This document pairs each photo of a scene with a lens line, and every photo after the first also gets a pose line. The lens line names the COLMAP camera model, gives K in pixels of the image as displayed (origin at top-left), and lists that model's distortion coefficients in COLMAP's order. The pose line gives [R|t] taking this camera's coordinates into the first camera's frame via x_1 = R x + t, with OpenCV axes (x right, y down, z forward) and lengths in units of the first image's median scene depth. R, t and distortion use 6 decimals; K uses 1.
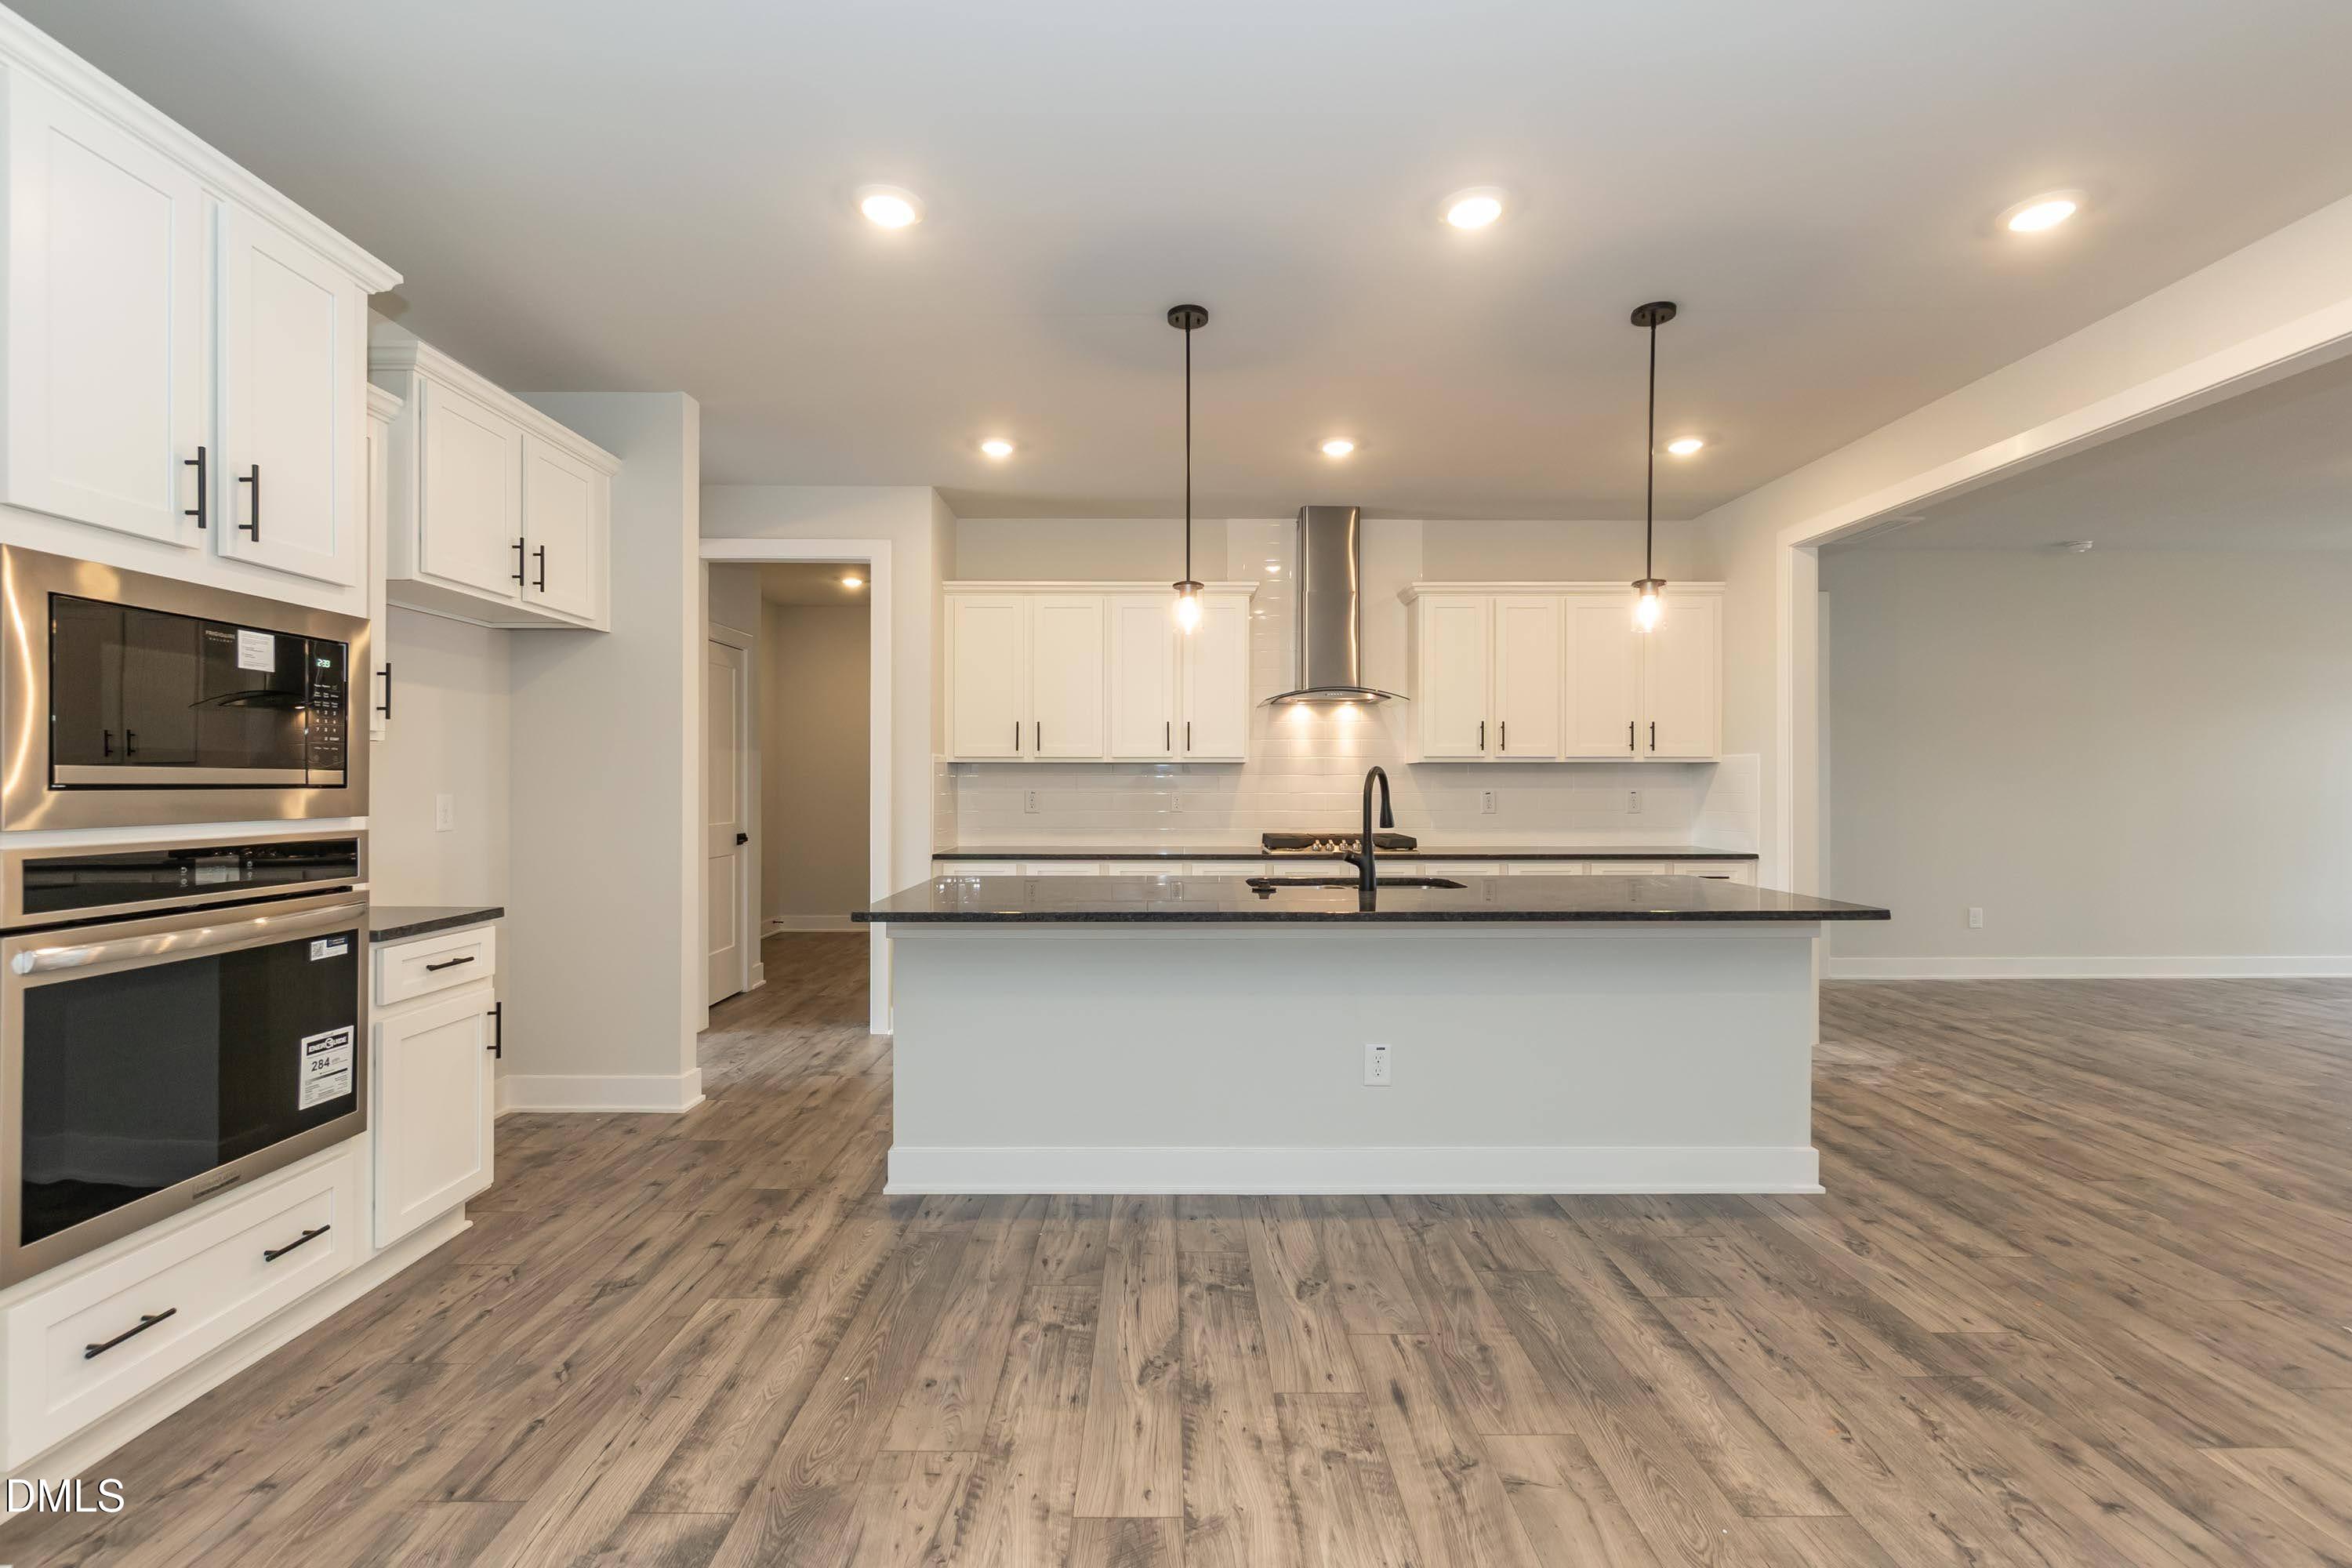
lens RADIAL K [[1014.5, 0, 1188.8], [0, 1014.5, 781.5], [0, 0, 1]] dist [-0.004756, 0.000561]
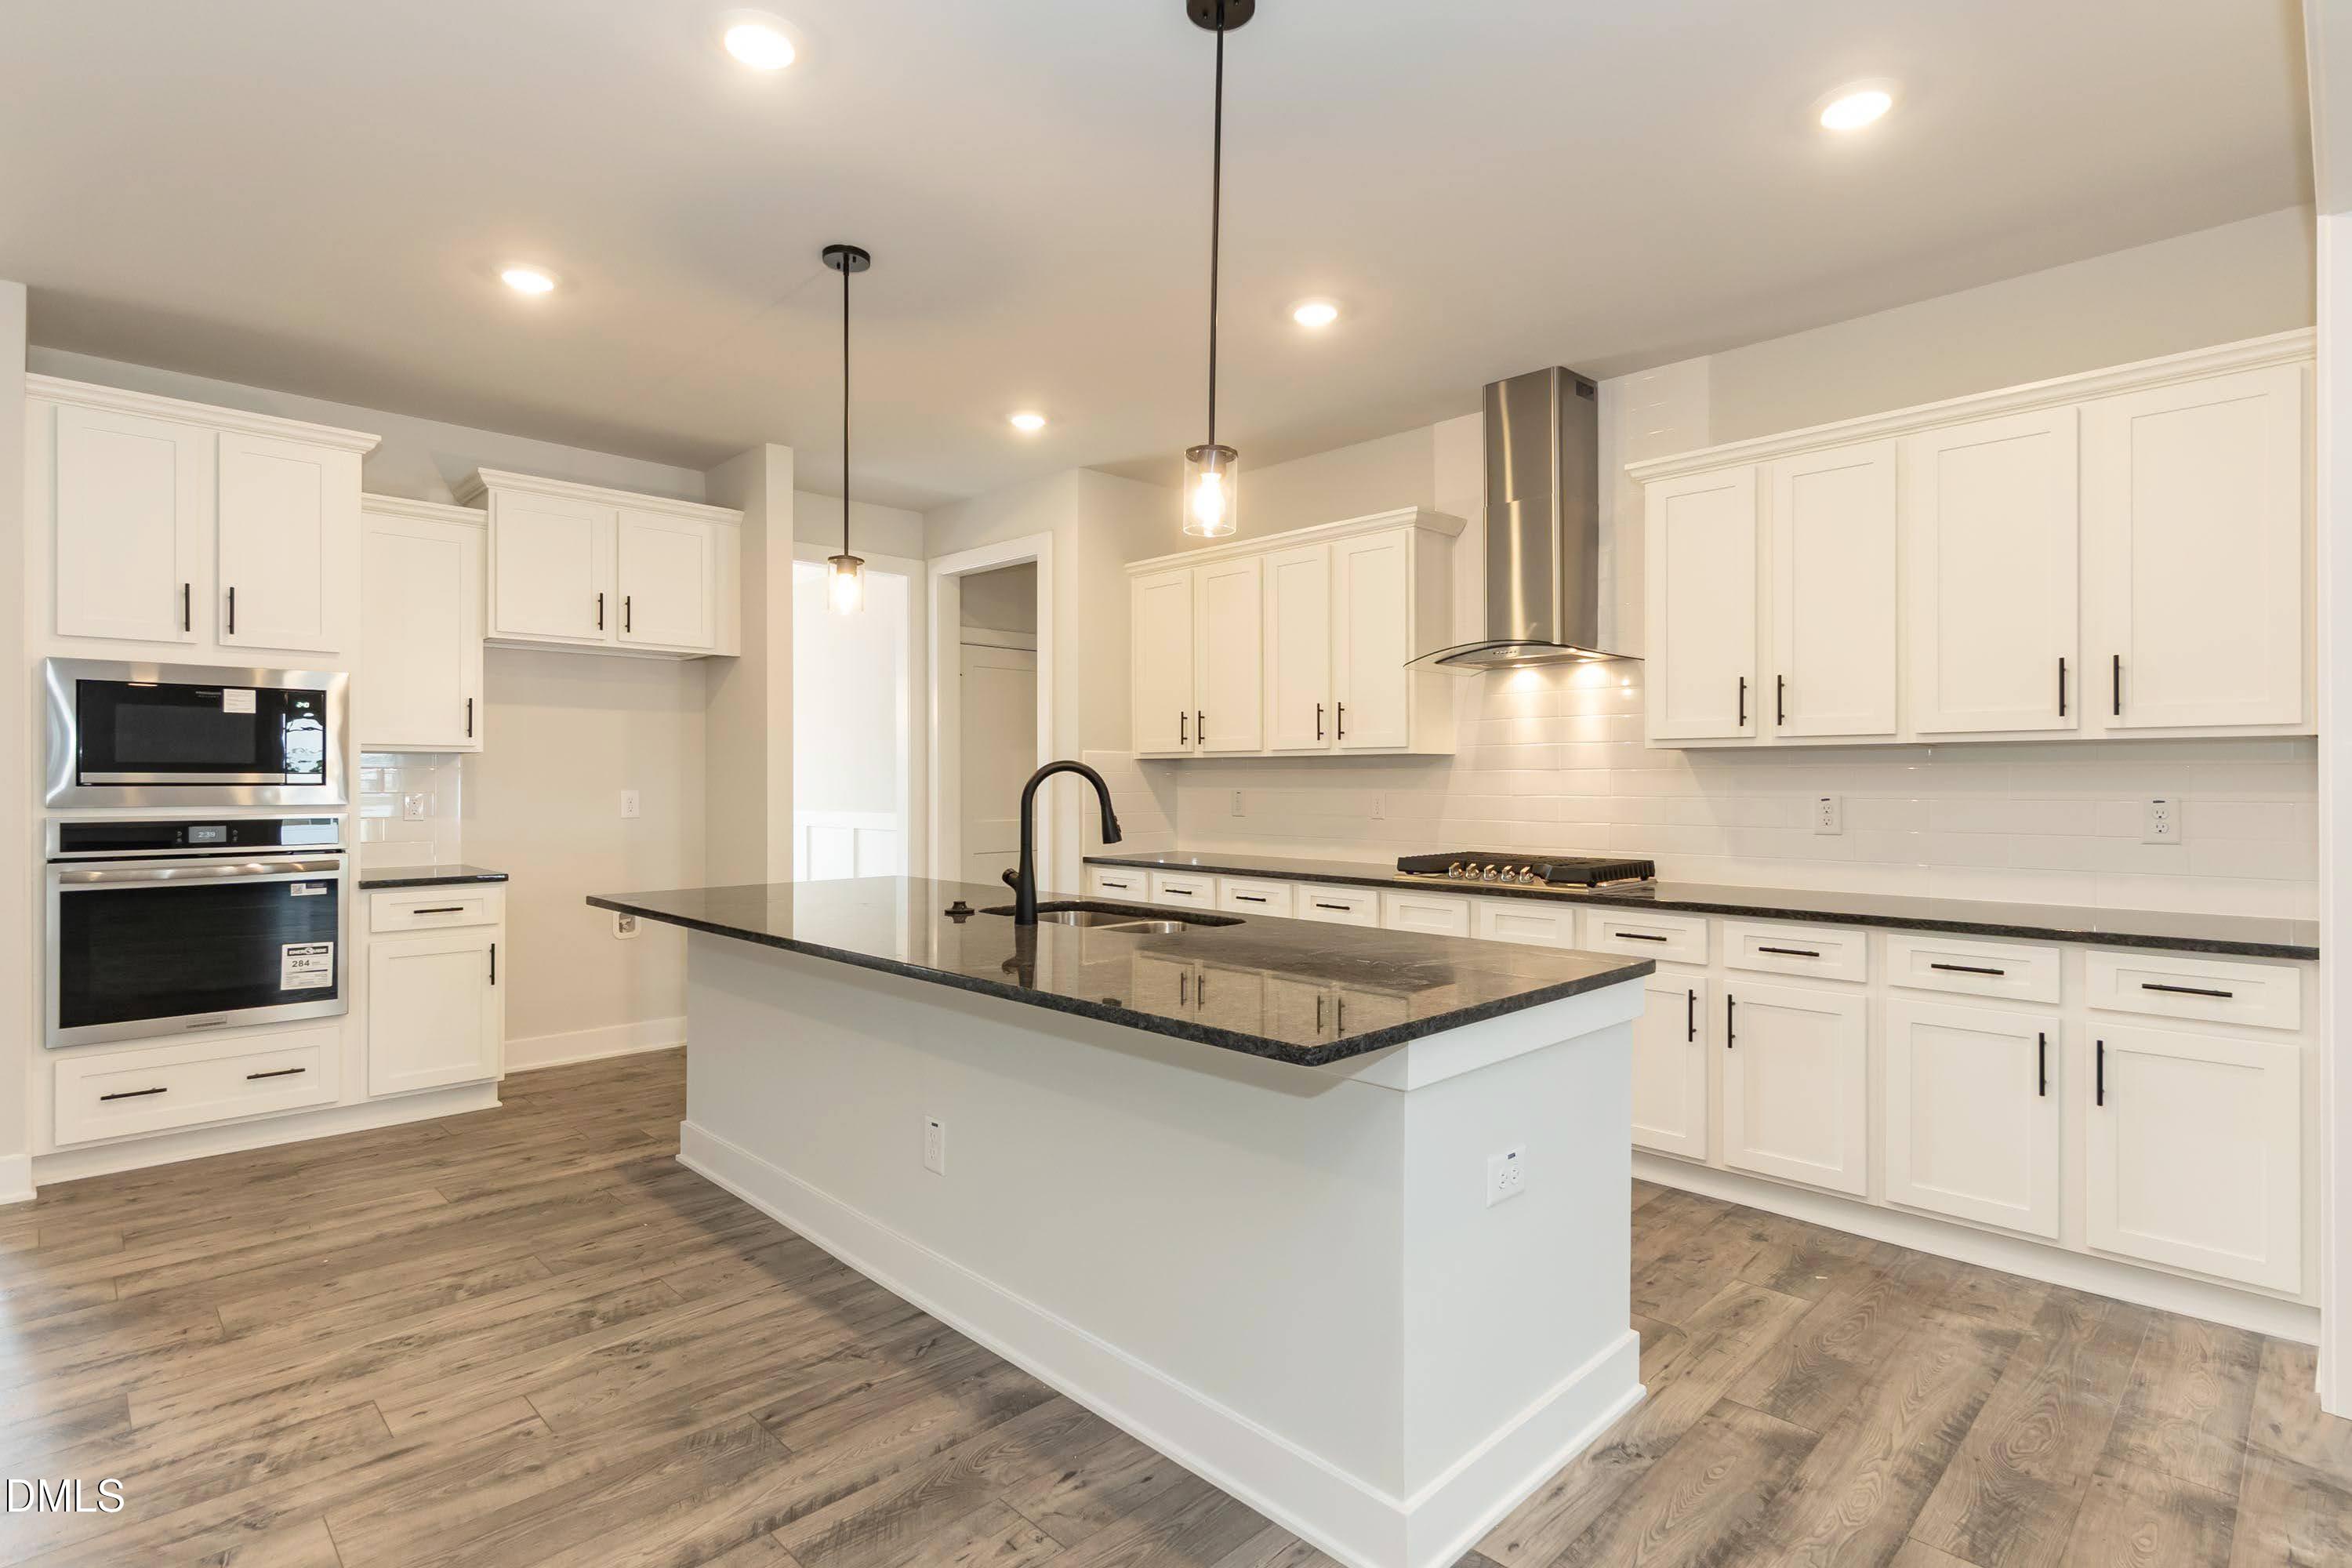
lens RADIAL K [[1171.1, 0, 1188.6], [0, 1171.1, 775.3], [0, 0, 1]] dist [0.012289, -0.003908]
pose [[0.690382, -0.001917, -0.723443, 1.142741], [0.001219, 0.999998, -0.001487, -0.004051], [0.723444, 0.000145, 0.690383, 0.606057]]
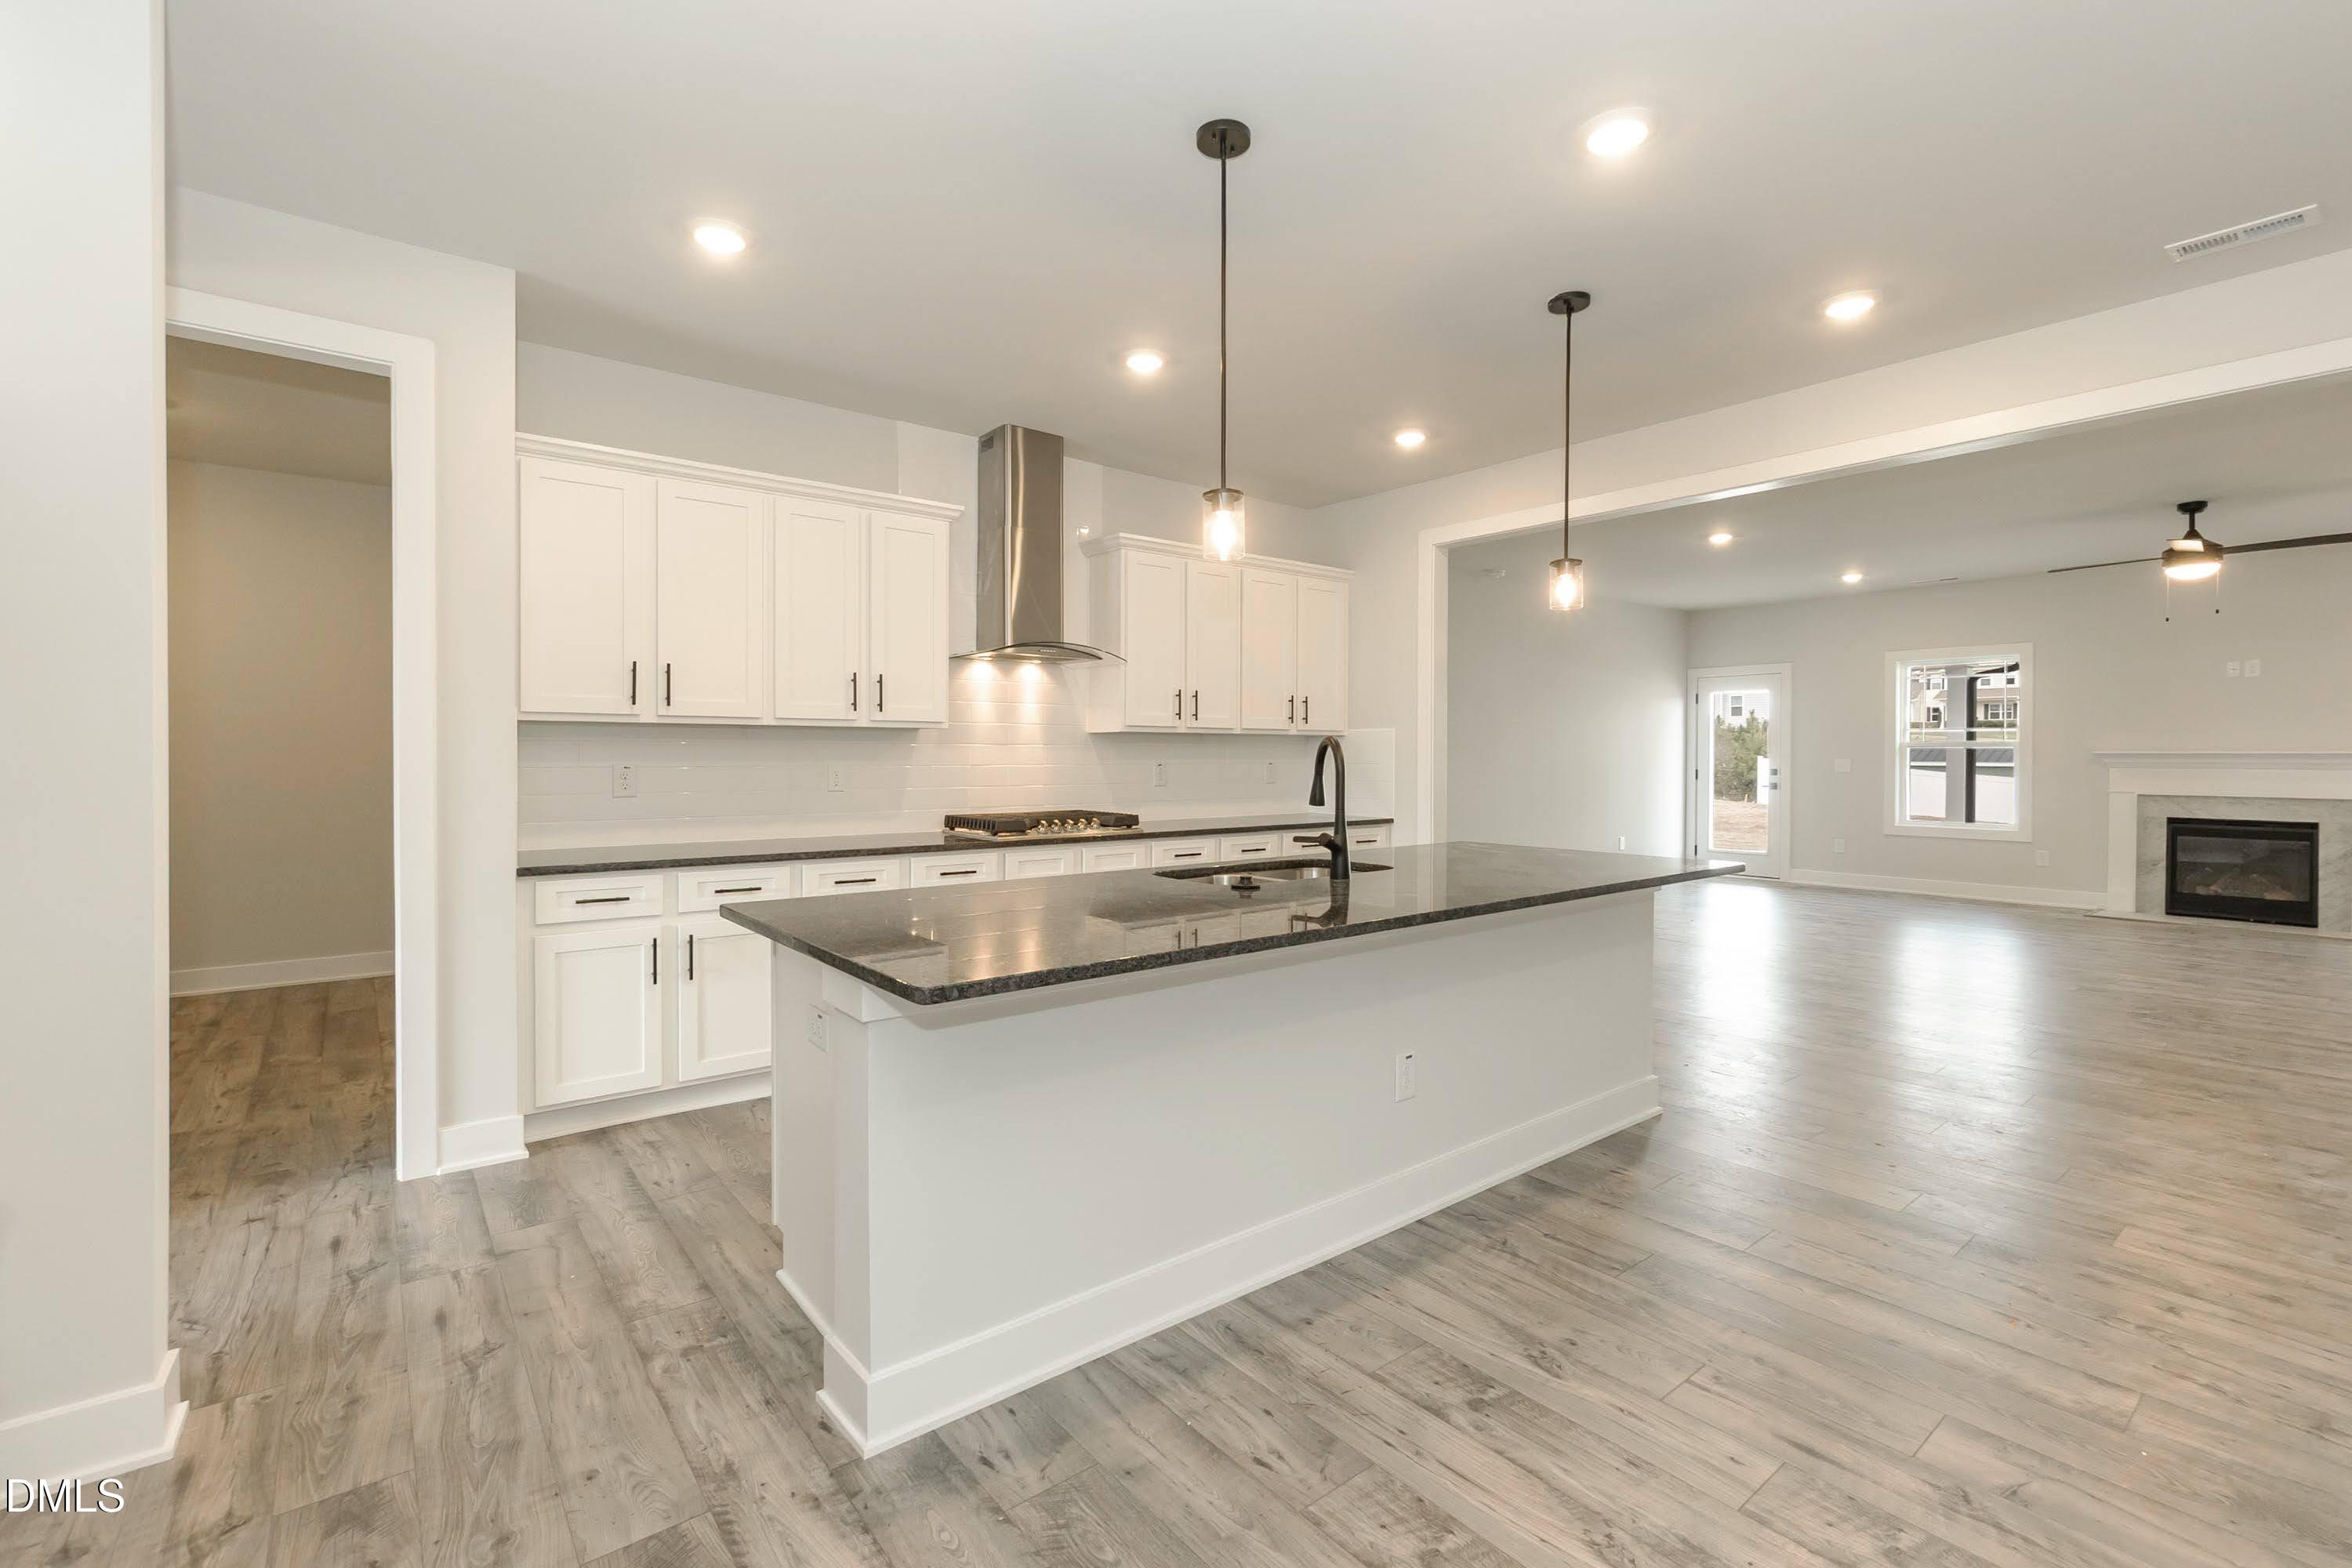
lens RADIAL K [[1014.5, 0, 1188.5], [0, 1014.5, 767.8], [0, 0, 1]] dist [-0.004756, 0.000561]
pose [[0.789909, -0.005662, 0.613199, -0.584901], [-0.003729, 0.999895, 0.014035, 0.001177], [-0.613213, -0.013373, 0.789804, 0.497074]]
